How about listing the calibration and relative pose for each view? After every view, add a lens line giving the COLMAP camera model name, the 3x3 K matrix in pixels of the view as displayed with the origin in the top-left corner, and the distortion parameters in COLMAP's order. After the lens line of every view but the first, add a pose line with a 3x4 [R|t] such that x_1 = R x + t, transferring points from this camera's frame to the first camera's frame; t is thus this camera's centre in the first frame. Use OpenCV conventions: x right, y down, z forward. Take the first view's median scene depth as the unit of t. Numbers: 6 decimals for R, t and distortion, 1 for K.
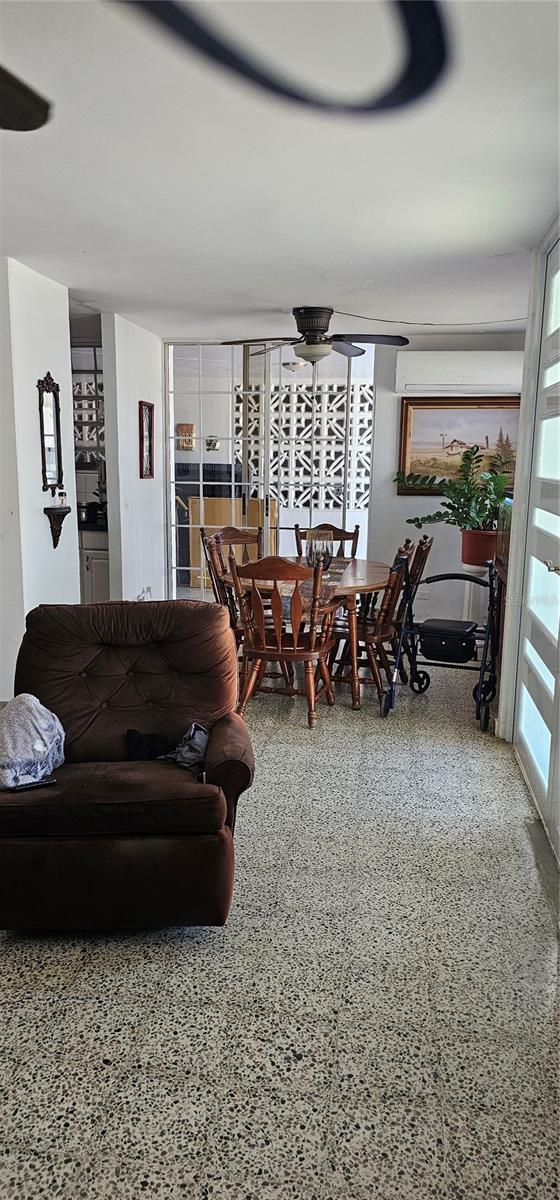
lens RADIAL K [[801.6, 0, 284.0], [0, 801.6, 612.6], [0, 0, 1]] dist [0.076084, -0.080793]
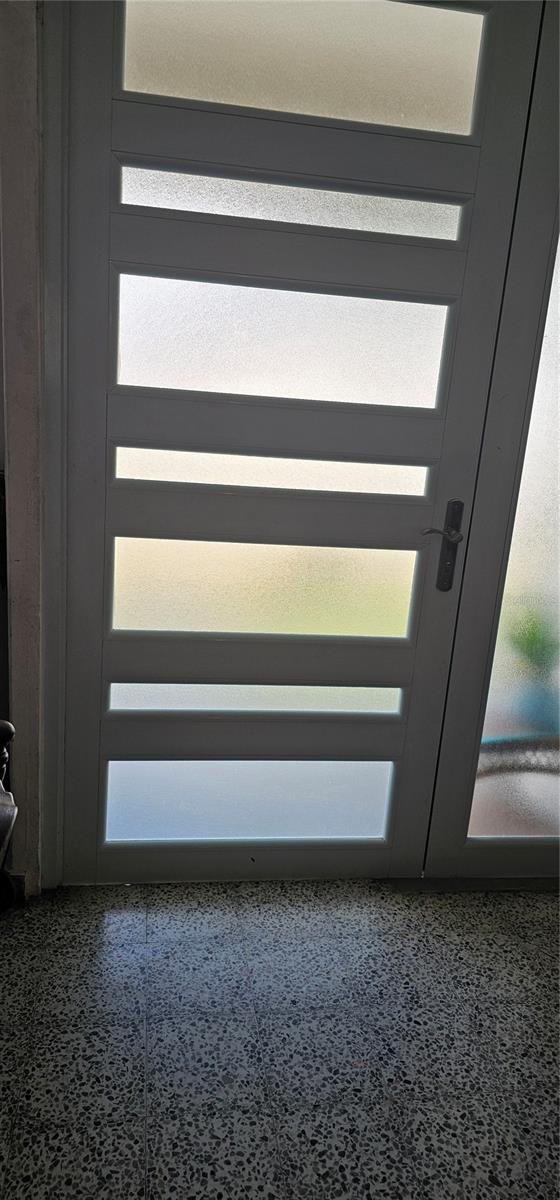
lens RADIAL K [[801.6, 0, 284.0], [0, 801.6, 612.6], [0, 0, 1]] dist [0.076084, -0.080793]
pose [[-0.283770, -0.299575, 0.910895, -0.214884], [0.106830, 0.934154, 0.340505, -0.191842], [-0.952923, 0.193936, -0.233081, 1.048168]]
